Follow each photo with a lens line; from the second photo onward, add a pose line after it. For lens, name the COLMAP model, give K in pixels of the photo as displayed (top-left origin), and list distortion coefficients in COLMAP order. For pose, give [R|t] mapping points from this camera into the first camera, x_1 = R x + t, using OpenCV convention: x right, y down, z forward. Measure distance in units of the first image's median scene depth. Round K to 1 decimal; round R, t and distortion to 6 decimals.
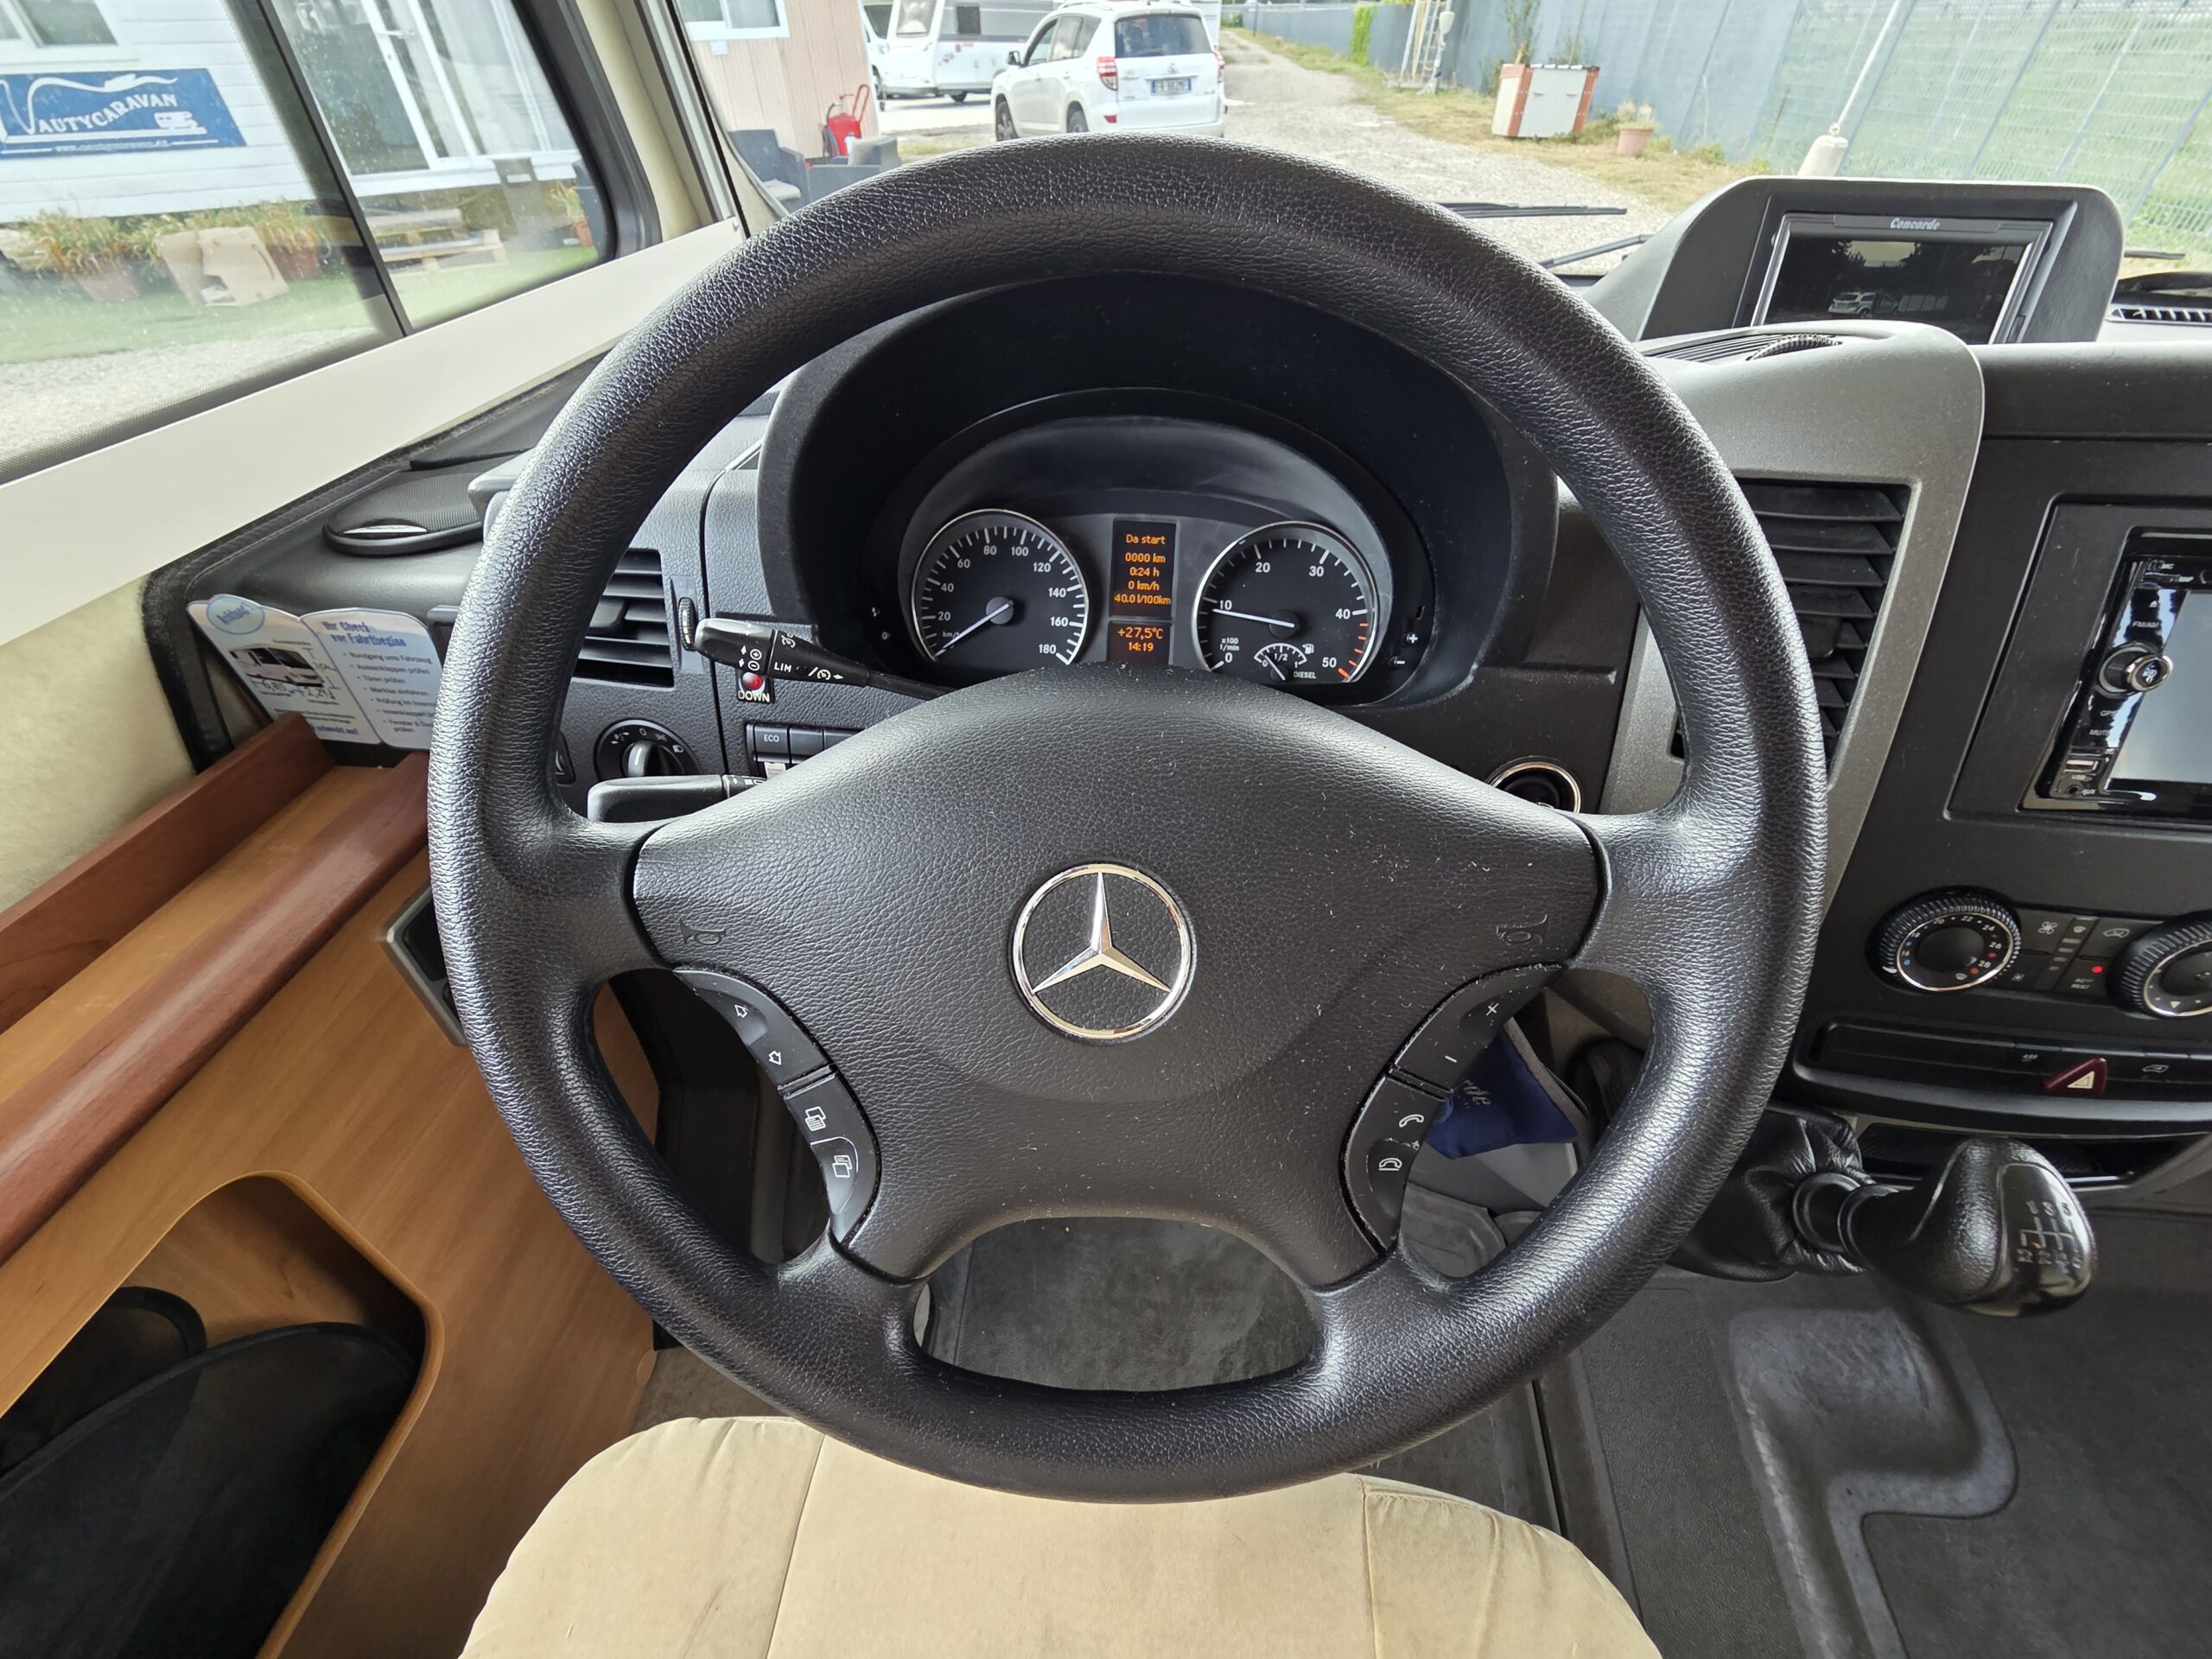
lens RADIAL K [[919.5, 0, 1106.0], [0, 919.5, 829.5], [0, 0, 1]] dist [-0.010371, 0.005309]
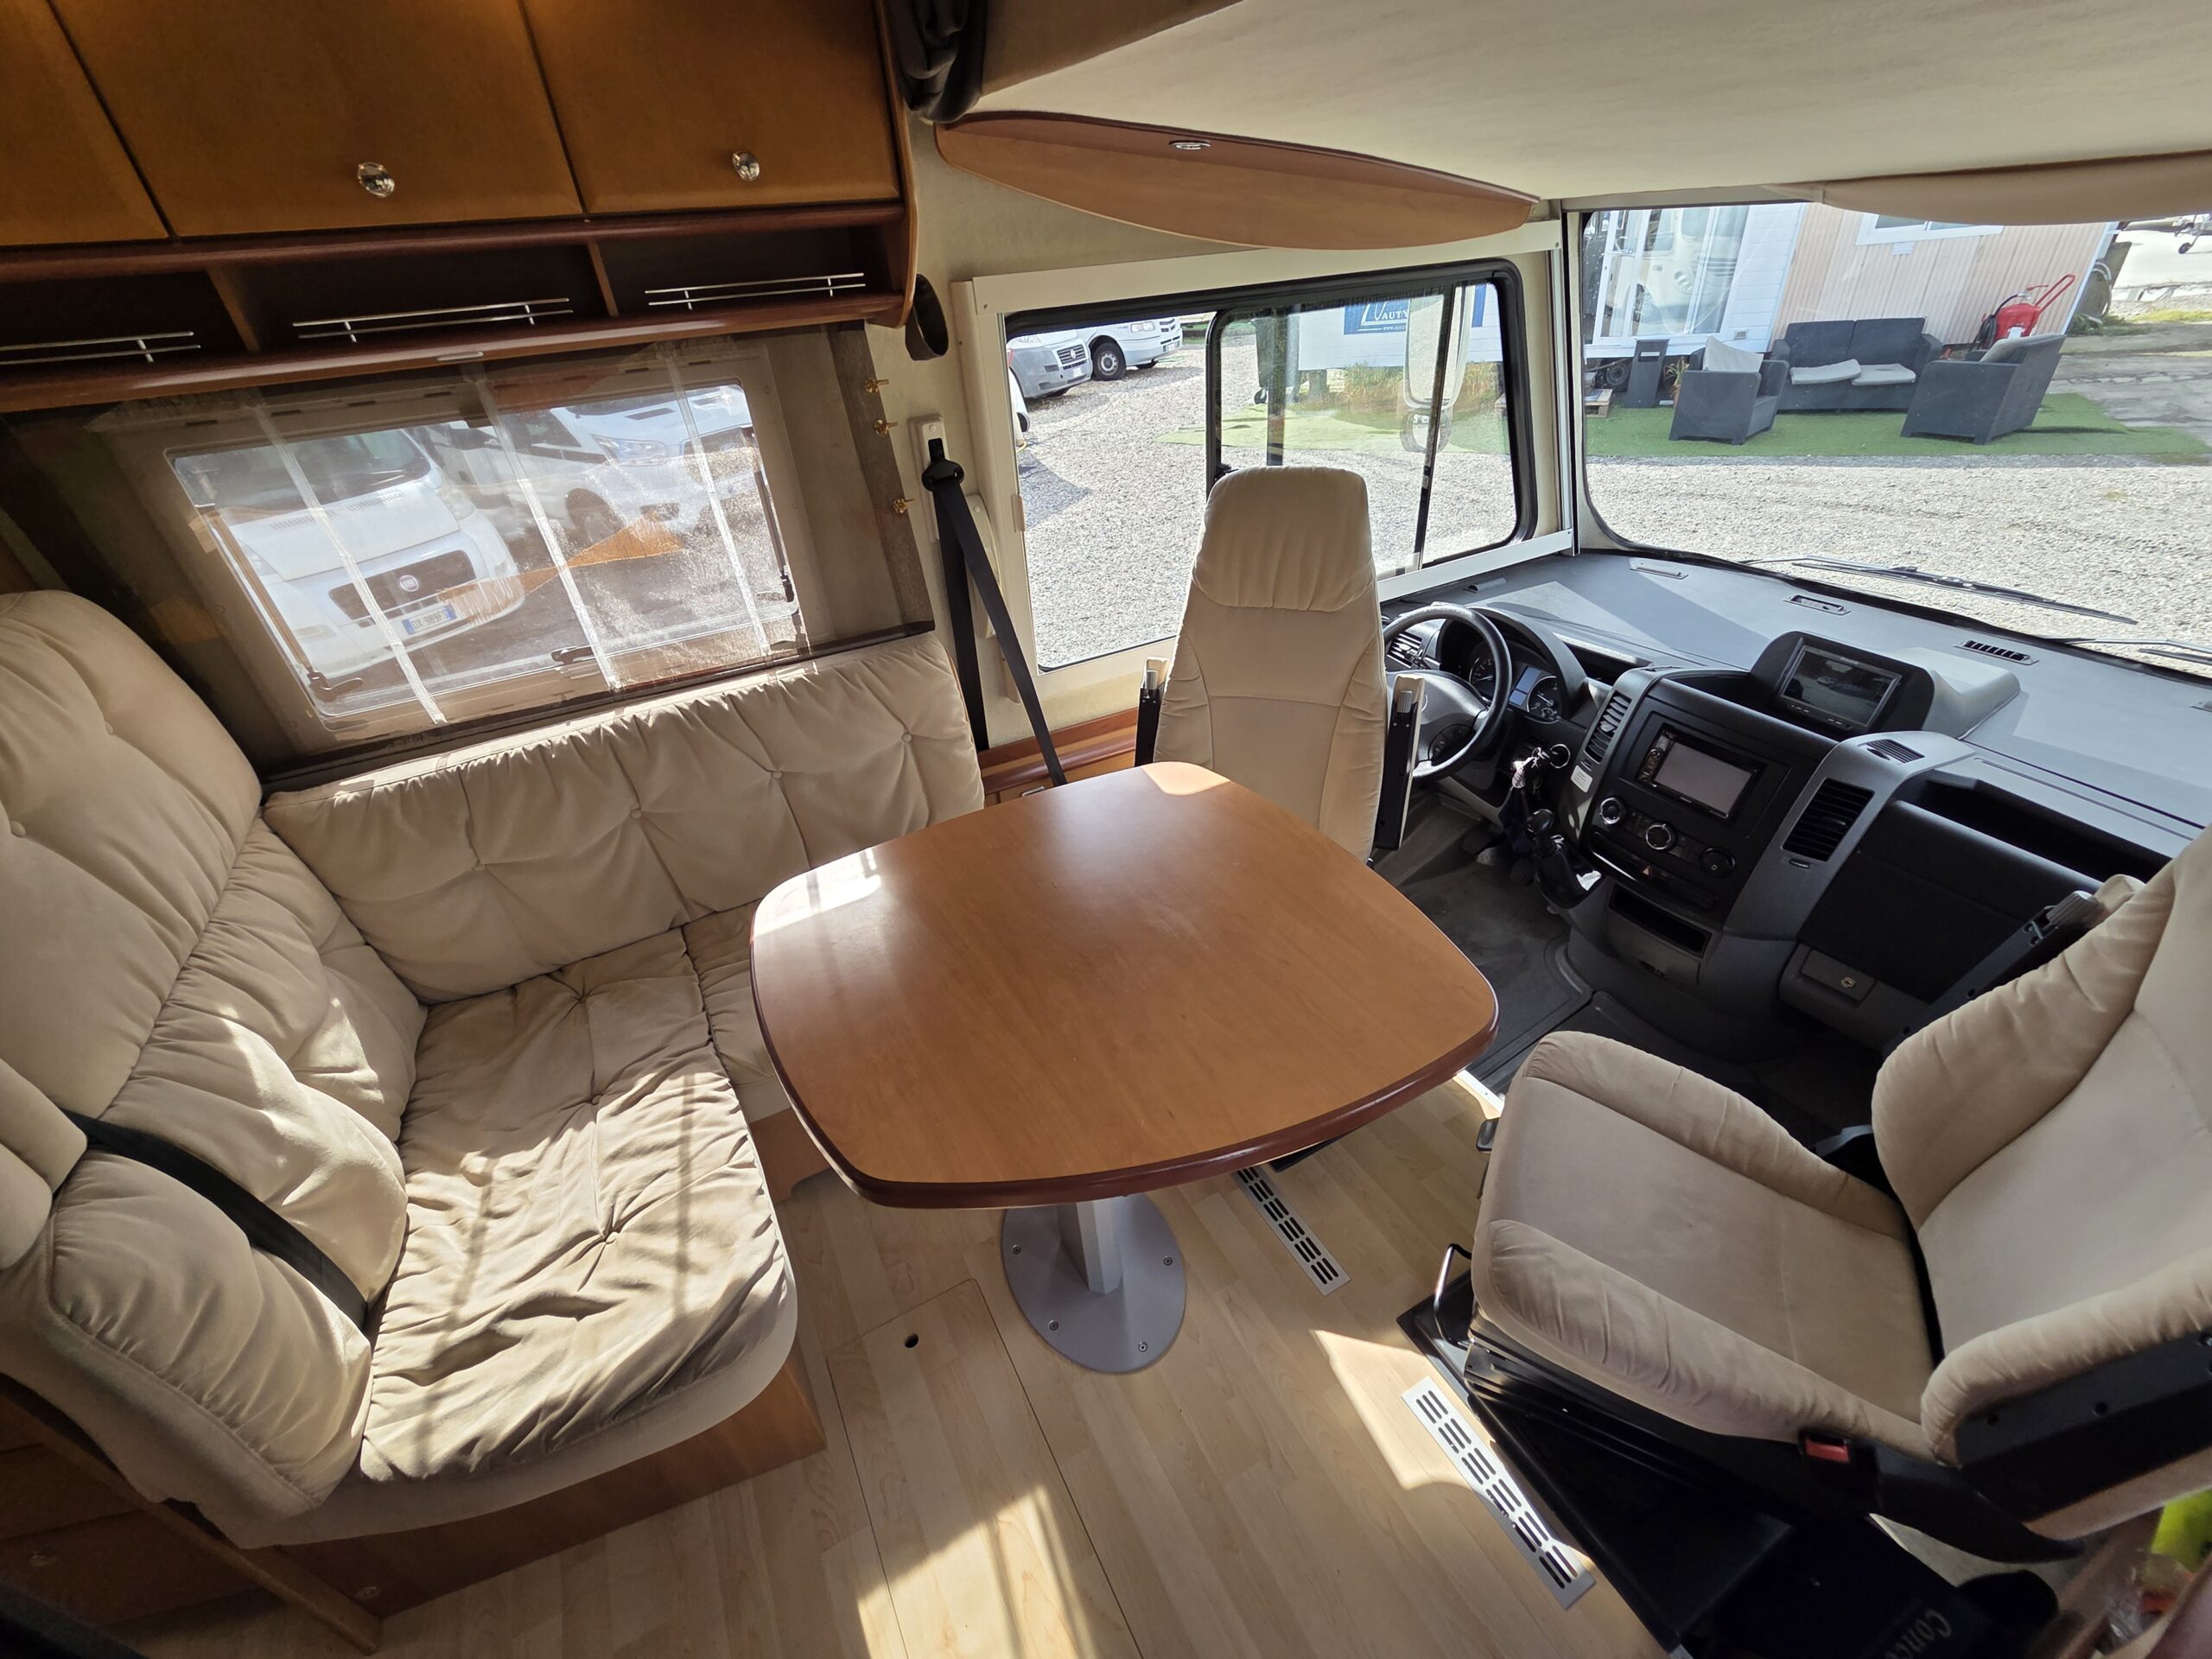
lens RADIAL K [[909.7, 0, 1106.0], [0, 909.7, 829.5], [0, 0, 1]] dist [-0.000349, -0.000053]
pose [[0.539883, 0.430703, -0.723202, 0.124660], [-0.494239, 0.857678, 0.141833, 0.034409], [0.681363, 0.280862, 0.675916, -0.152236]]
